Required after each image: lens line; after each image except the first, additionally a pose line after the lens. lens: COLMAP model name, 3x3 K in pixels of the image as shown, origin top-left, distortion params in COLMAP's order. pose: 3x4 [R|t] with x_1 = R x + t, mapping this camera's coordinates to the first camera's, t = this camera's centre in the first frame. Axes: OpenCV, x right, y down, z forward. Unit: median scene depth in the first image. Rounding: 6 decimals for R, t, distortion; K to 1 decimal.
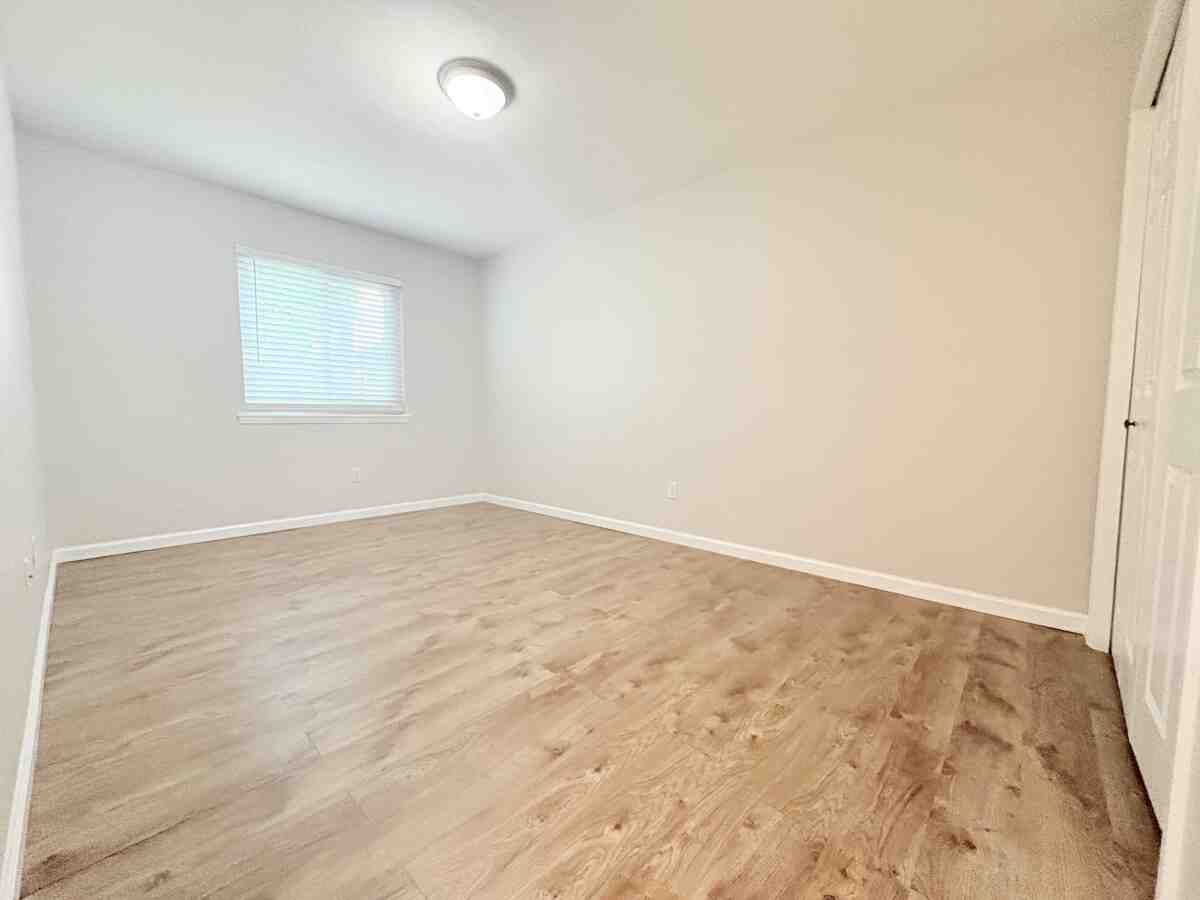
lens RADIAL K [[478.1, 0, 599.2], [0, 478.1, 450.2], [0, 0, 1]] dist [-0.003124, 0.000038]
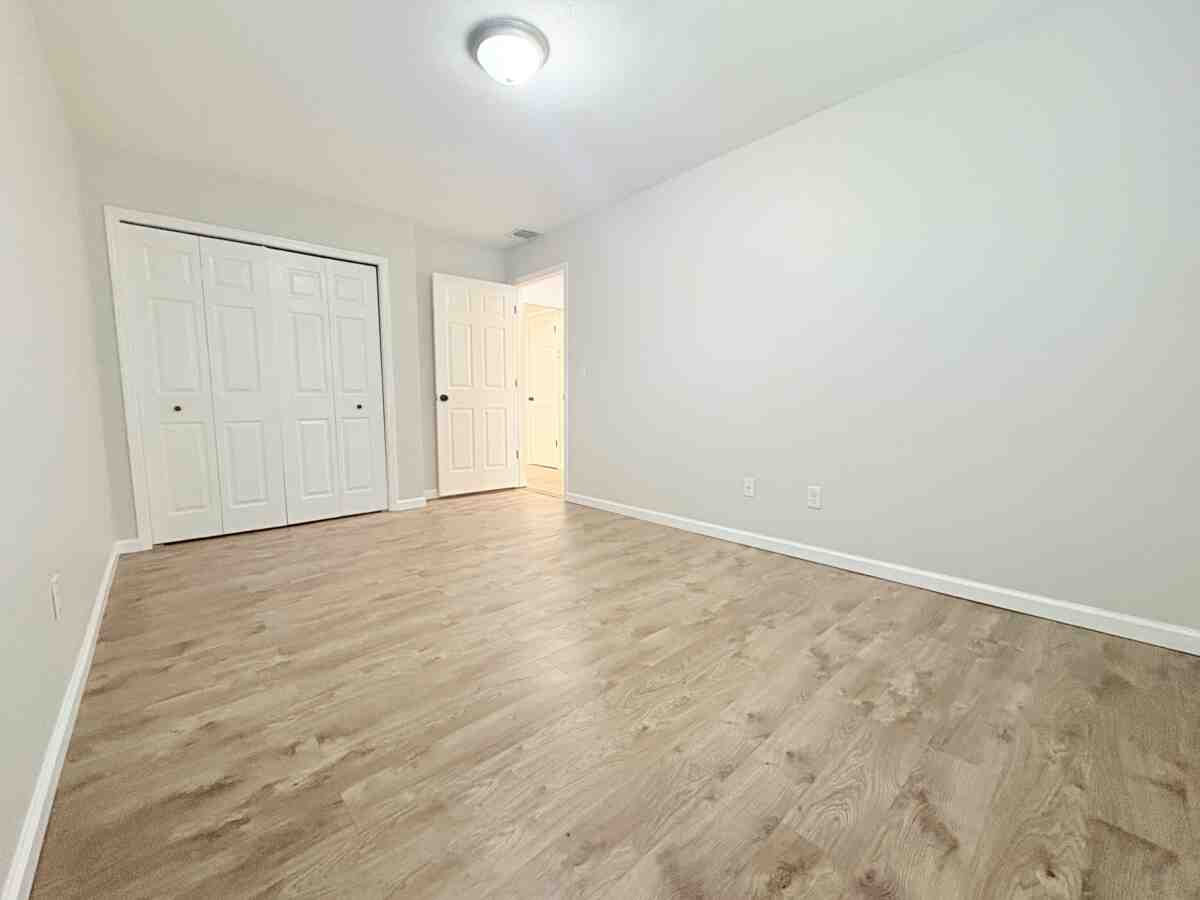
lens RADIAL K [[478.1, 0, 599.2], [0, 478.1, 450.2], [0, 0, 1]] dist [-0.003124, 0.000038]
pose [[-0.995647, -0.011620, 0.092473, -0.458912], [0.005487, 0.983168, 0.182621, -0.147031], [-0.093038, 0.182334, -0.978825, 1.769104]]
